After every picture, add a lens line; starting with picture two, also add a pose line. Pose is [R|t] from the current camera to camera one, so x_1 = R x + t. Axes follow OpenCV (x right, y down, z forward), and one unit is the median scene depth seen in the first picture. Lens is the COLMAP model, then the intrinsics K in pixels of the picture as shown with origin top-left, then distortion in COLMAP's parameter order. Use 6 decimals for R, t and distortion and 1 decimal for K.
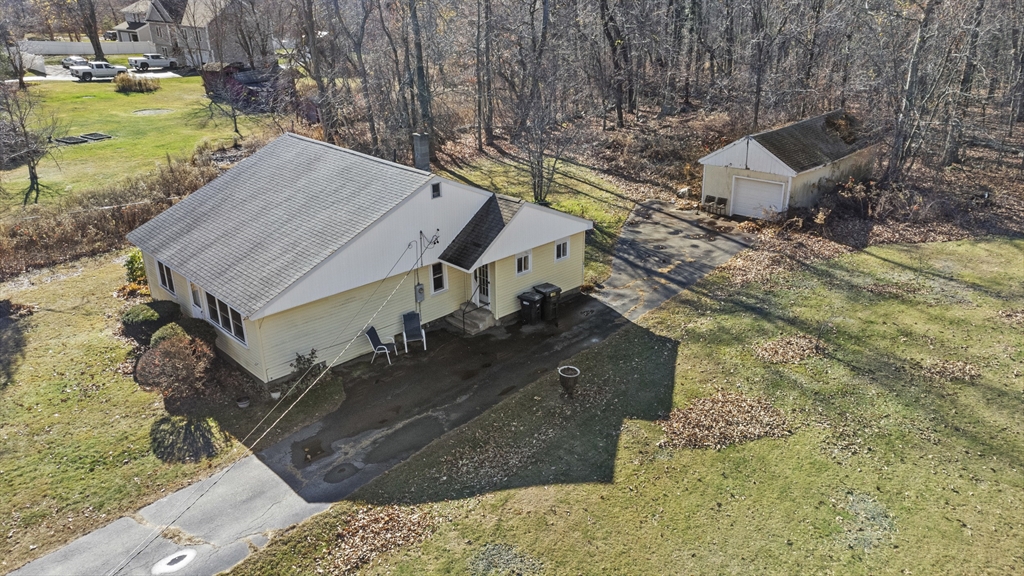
lens RADIAL K [[733.7, 0, 512.0], [0, 733.7, 288.0], [0, 0, 1]] dist [0.002760, 0.002968]
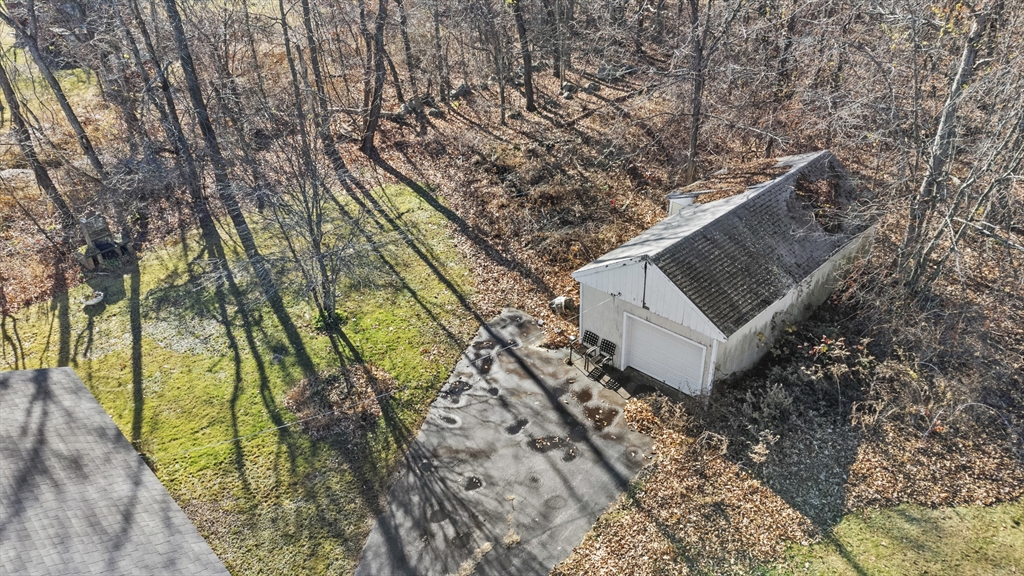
lens RADIAL K [[733.7, 0, 512.0], [0, 733.7, 288.0], [0, 0, 1]] dist [0.002760, 0.002968]
pose [[0.999934, -0.010304, -0.005105, 0.218475], [0.010978, 0.987523, 0.157091, -0.265635], [0.003423, -0.157137, 0.987571, 0.437565]]
